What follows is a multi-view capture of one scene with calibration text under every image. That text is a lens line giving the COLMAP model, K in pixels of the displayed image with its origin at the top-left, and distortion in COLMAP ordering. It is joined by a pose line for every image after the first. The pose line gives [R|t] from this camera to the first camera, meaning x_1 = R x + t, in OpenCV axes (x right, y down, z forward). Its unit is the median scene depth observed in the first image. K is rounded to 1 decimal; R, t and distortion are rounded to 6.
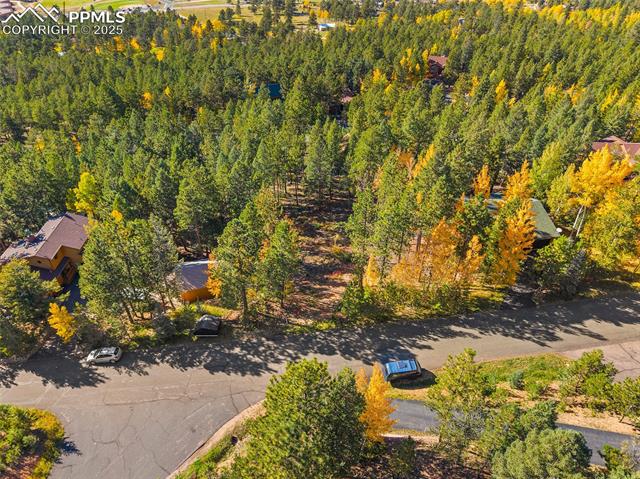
lens RADIAL K [[426.2, 0, 320.0], [0, 426.2, 239.5], [0, 0, 1]] dist [0.055642, -0.060839]
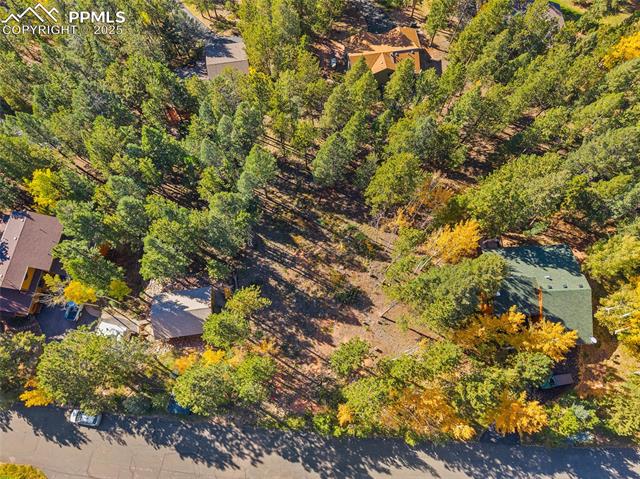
lens RADIAL K [[439.2, 0, 320.5], [0, 439.2, 246.9], [0, 0, 1]] dist [0.004400, -0.001963]
pose [[0.987061, 0.146515, -0.065138, 0.076831], [-0.084865, 0.822052, 0.563053, -0.678860], [0.136043, -0.550240, 0.823850, 0.373705]]
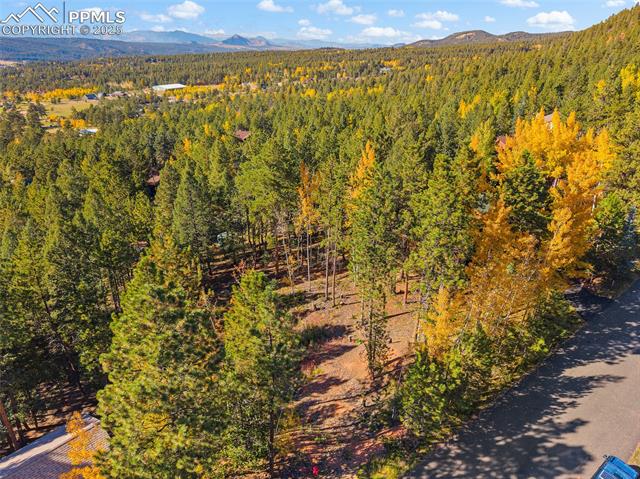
lens RADIAL K [[435.5, 0, 318.3], [0, 435.5, 240.1], [0, 0, 1]] dist [0.010752, -0.005242]
pose [[0.863794, -0.226024, 0.450303, -0.199028], [0.322579, 0.934636, -0.149659, 0.014626], [-0.387043, 0.274533, 0.880244, 0.526504]]
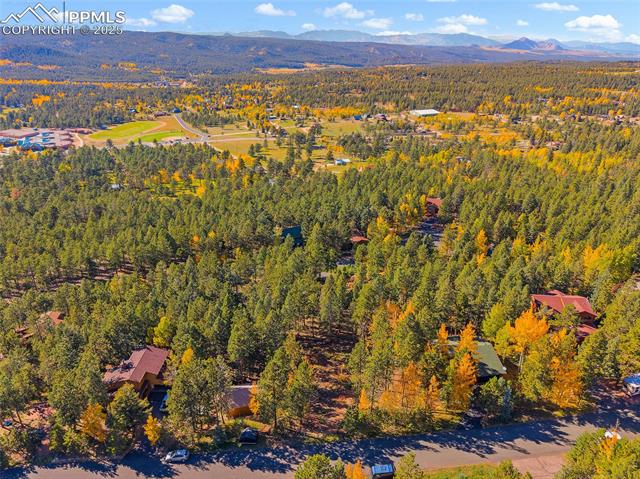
lens RADIAL K [[435.5, 0, 318.3], [0, 435.5, 240.1], [0, 0, 1]] dist [0.010752, -0.005242]
pose [[0.999076, 0.010814, -0.041600, 0.020706], [-0.020400, 0.971183, -0.237461, -0.087249], [0.037833, 0.238090, 0.970506, -0.534038]]
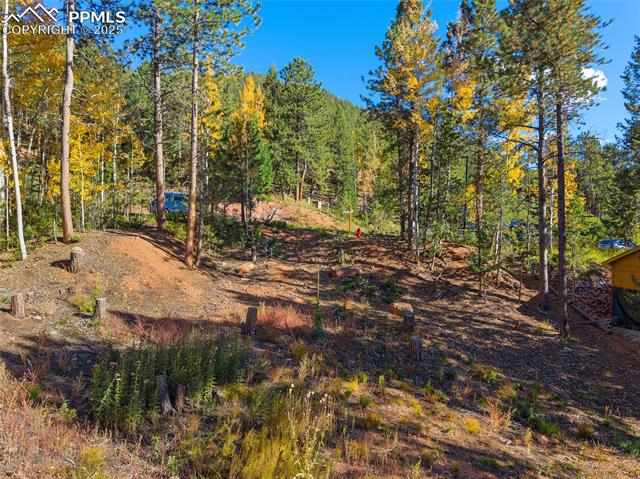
lens RADIAL K [[426.2, 0, 320.0], [0, 426.2, 239.5], [0, 0, 1]] dist [0.055642, -0.060839]
pose [[-0.989464, -0.016146, -0.143875, 0.058490], [-0.101630, 0.785224, 0.610814, -0.094466], [0.103112, 0.619001, -0.778592, 1.346958]]
